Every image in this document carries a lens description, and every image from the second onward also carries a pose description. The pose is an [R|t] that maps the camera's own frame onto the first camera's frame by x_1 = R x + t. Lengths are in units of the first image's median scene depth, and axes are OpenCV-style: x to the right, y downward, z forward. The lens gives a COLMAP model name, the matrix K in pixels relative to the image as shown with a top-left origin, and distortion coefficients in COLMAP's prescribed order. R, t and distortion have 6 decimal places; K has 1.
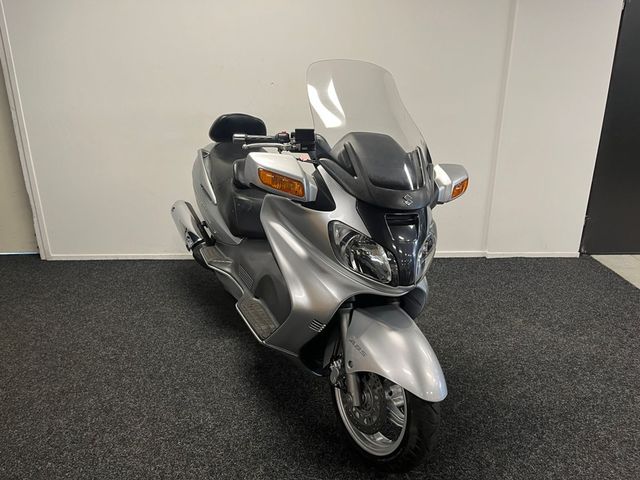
lens RADIAL K [[478.7, 0, 320.0], [0, 478.7, 240.0], [0, 0, 1]] dist [0.097548, -0.127243]
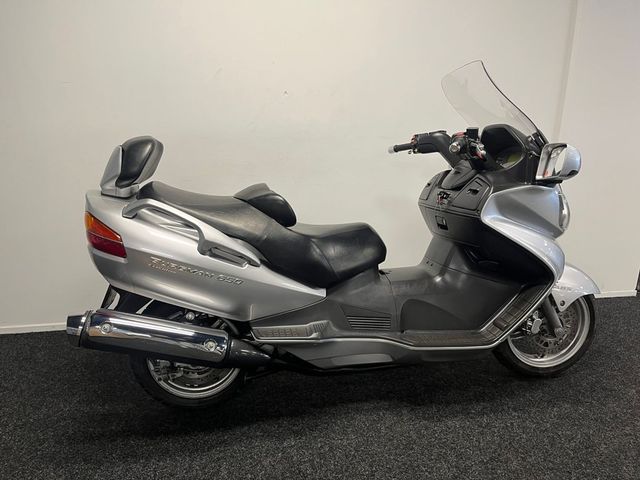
lens RADIAL K [[478.7, 0, 320.0], [0, 478.7, 240.0], [0, 0, 1]] dist [0.097548, -0.127243]
pose [[0.989970, -0.032541, 0.137476, -0.143202], [0.038658, 0.998367, -0.042056, -0.049492], [-0.135883, 0.046949, 0.989612, 0.218372]]
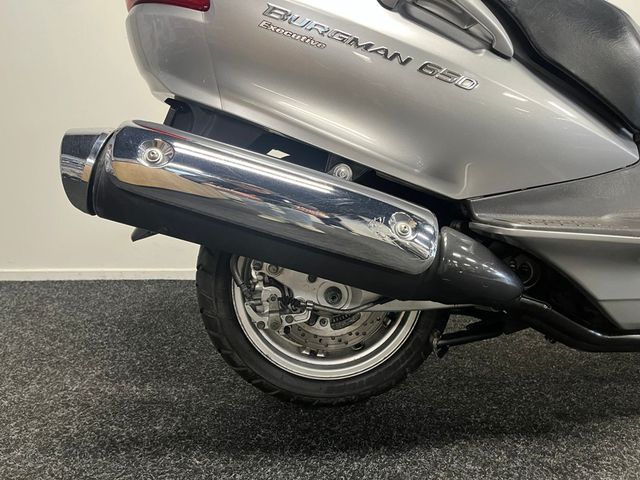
lens RADIAL K [[478.7, 0, 320.0], [0, 478.7, 240.0], [0, 0, 1]] dist [0.097548, -0.127243]
pose [[0.999275, 0.005349, 0.037704, -0.224857], [-0.001536, 0.994940, -0.100458, 0.050726], [-0.038050, 0.100328, 0.994227, 0.516033]]
